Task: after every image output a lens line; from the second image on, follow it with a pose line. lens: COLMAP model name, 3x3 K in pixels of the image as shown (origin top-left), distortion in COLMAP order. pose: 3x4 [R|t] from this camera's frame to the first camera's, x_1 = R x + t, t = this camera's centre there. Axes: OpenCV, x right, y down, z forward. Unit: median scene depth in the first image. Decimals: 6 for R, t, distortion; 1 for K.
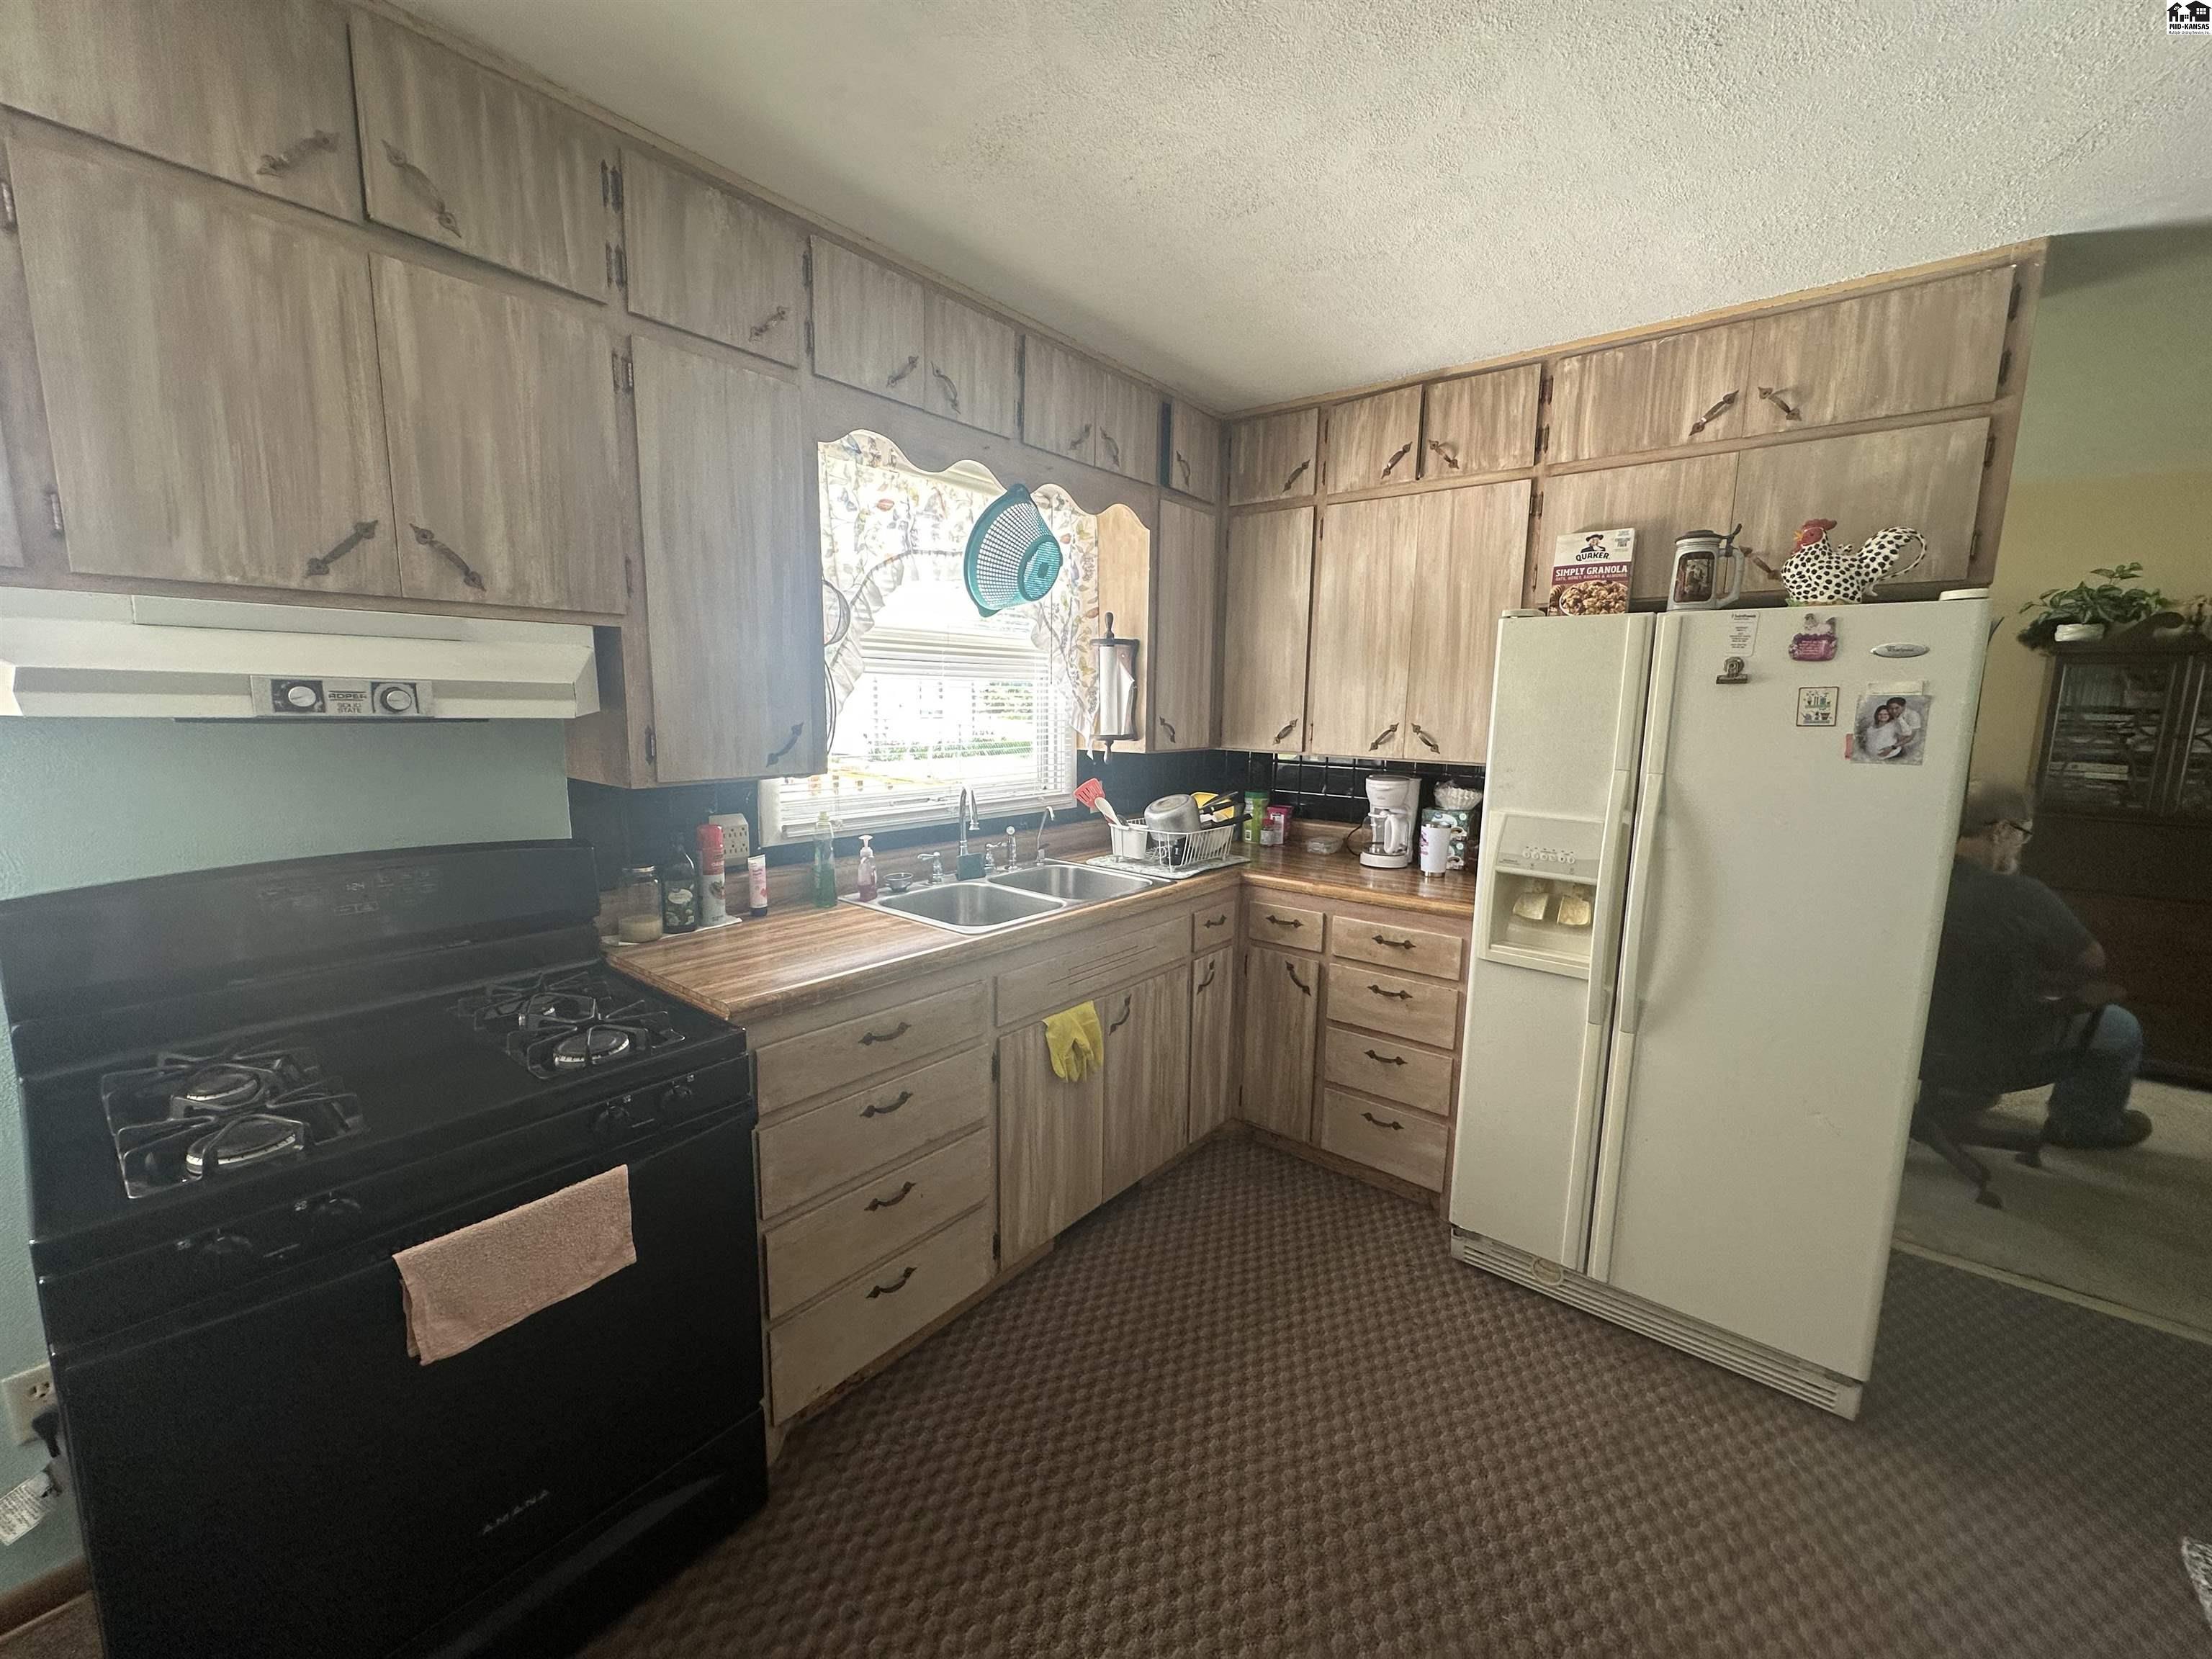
lens RADIAL K [[889.8, 0, 1099.7], [0, 889.8, 829.4], [0, 0, 1]] dist [-0.001756, 0.000213]
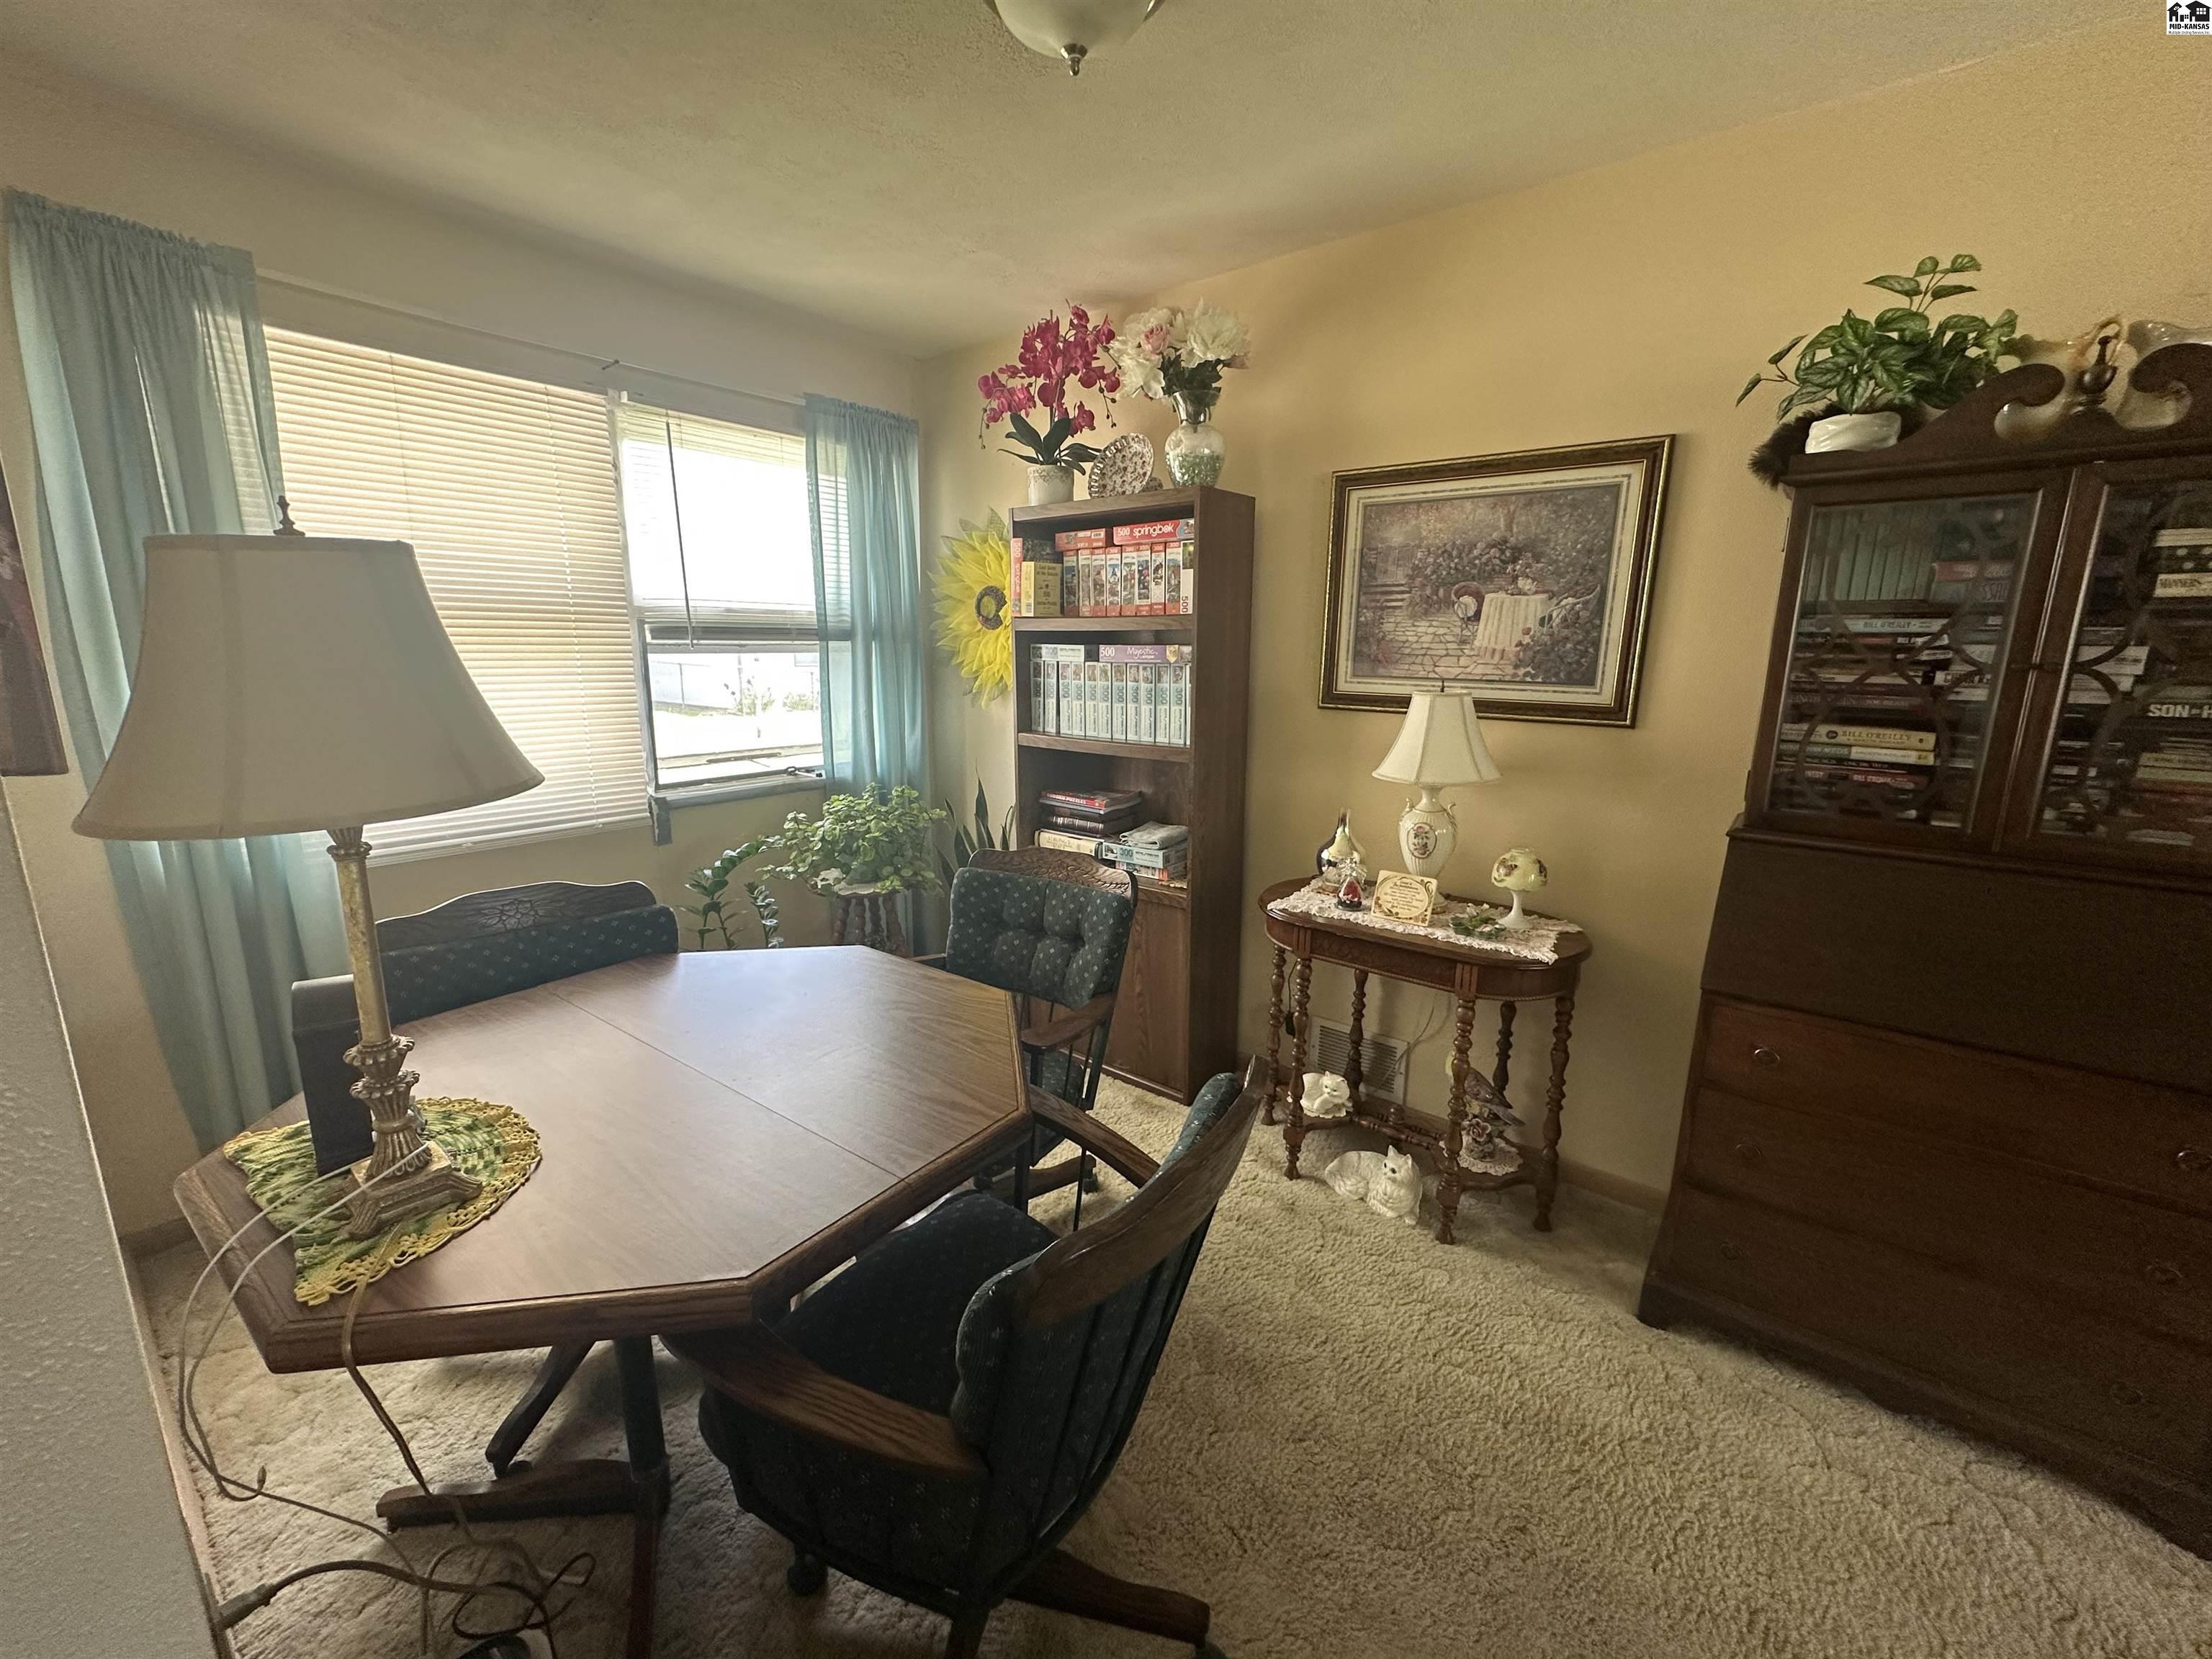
lens RADIAL K [[889.8, 0, 1109.6], [0, 889.8, 830.7], [0, 0, 1]] dist [-0.001756, 0.000213]
pose [[0.999918, -0.009142, 0.008932, 0.737208], [0.008605, 0.998257, 0.058386, -0.052449], [-0.009450, -0.058305, 0.998254, 0.553811]]
